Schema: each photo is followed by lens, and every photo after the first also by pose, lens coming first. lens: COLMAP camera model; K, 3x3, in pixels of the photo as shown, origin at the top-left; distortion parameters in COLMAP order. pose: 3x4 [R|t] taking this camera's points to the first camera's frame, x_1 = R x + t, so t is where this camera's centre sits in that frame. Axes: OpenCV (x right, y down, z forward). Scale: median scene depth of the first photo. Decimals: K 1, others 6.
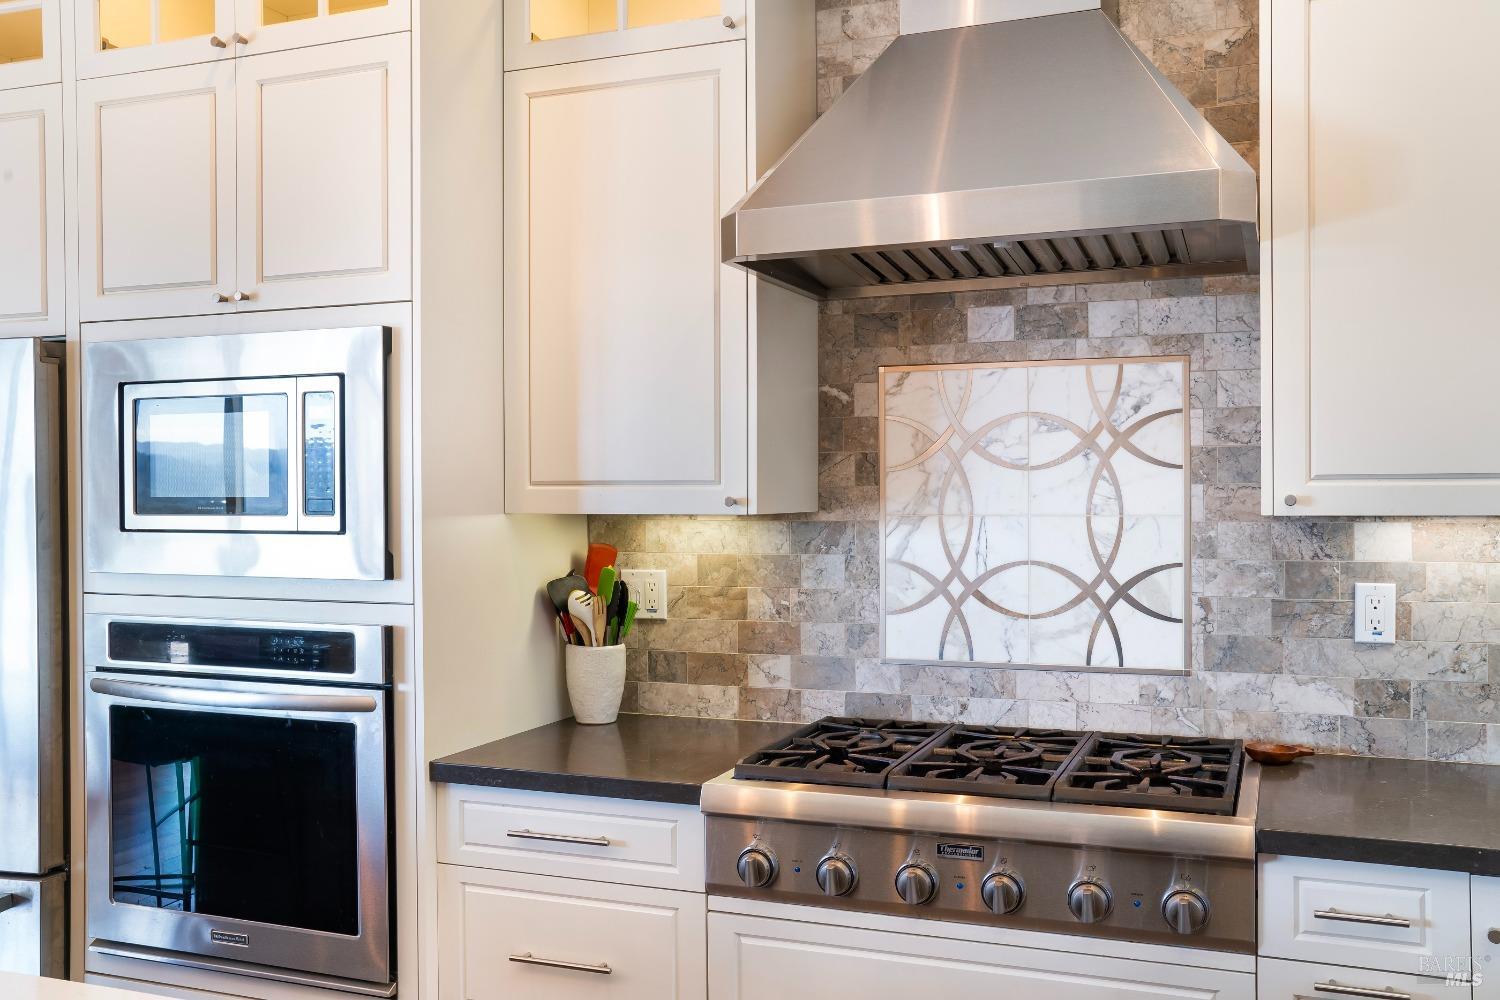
lens RADIAL K [[1341.2, 0, 749.7], [0, 1341.2, 502.5], [0, 0, 1]] dist [-0.033494, 0.018879]
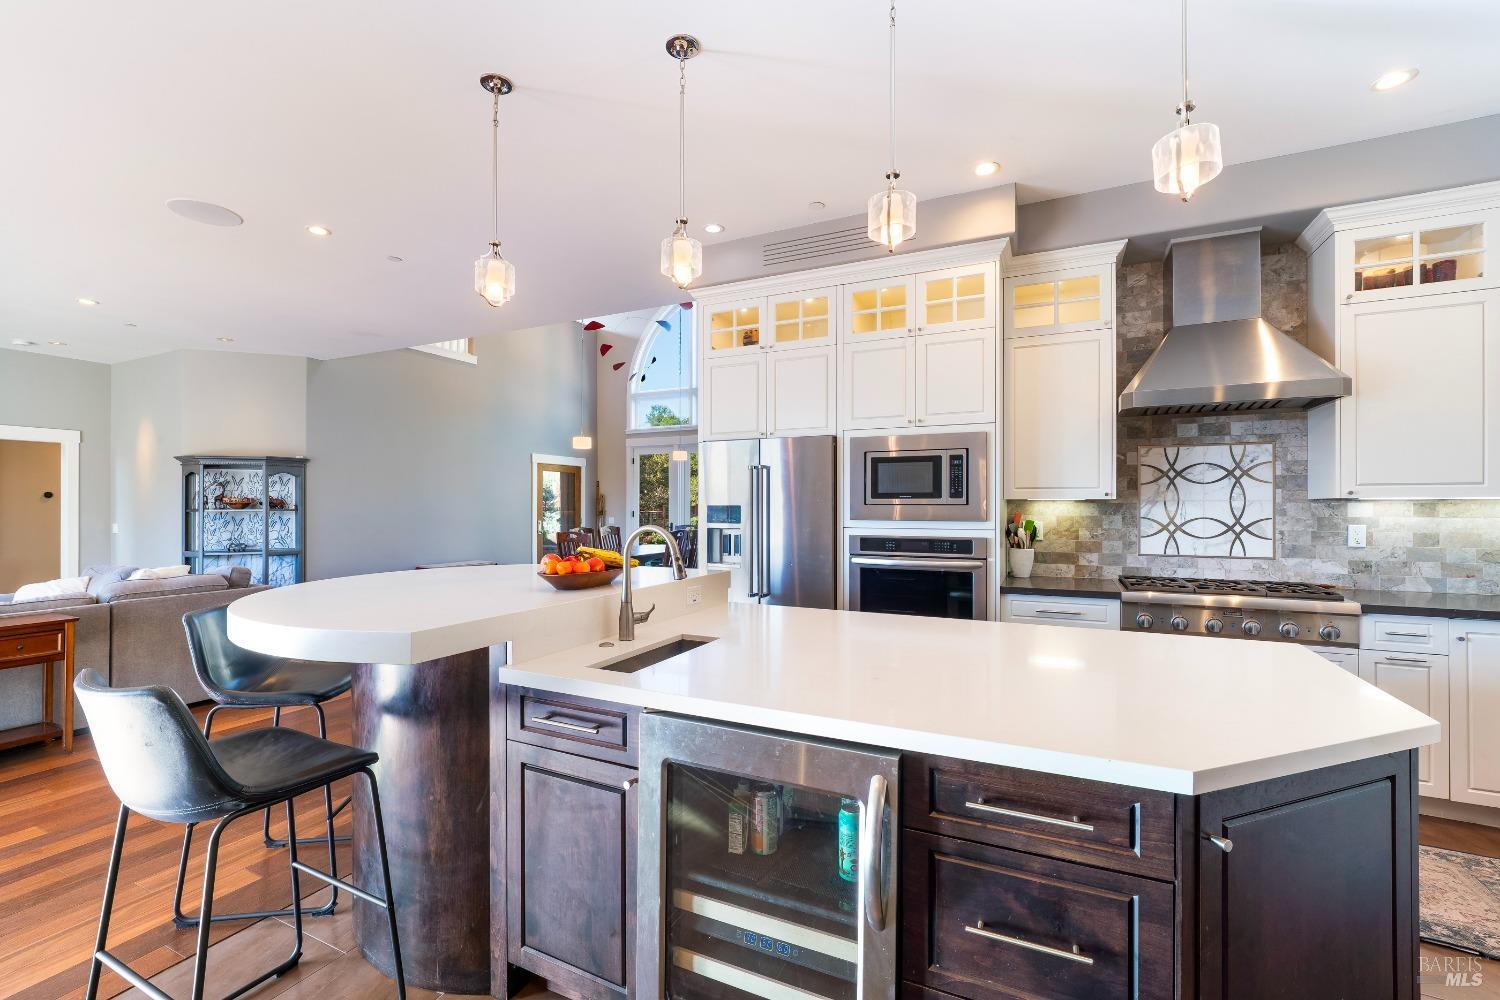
lens RADIAL K [[621.7, 0, 758.4], [0, 621.7, 502.4], [0, 0, 1]] dist [-0.002985, -0.000398]
pose [[0.997731, 0.005464, -0.067101, -0.621836], [-0.006474, 0.999869, -0.014851, 0.038325], [0.067012, 0.015252, 0.997636, -0.324077]]
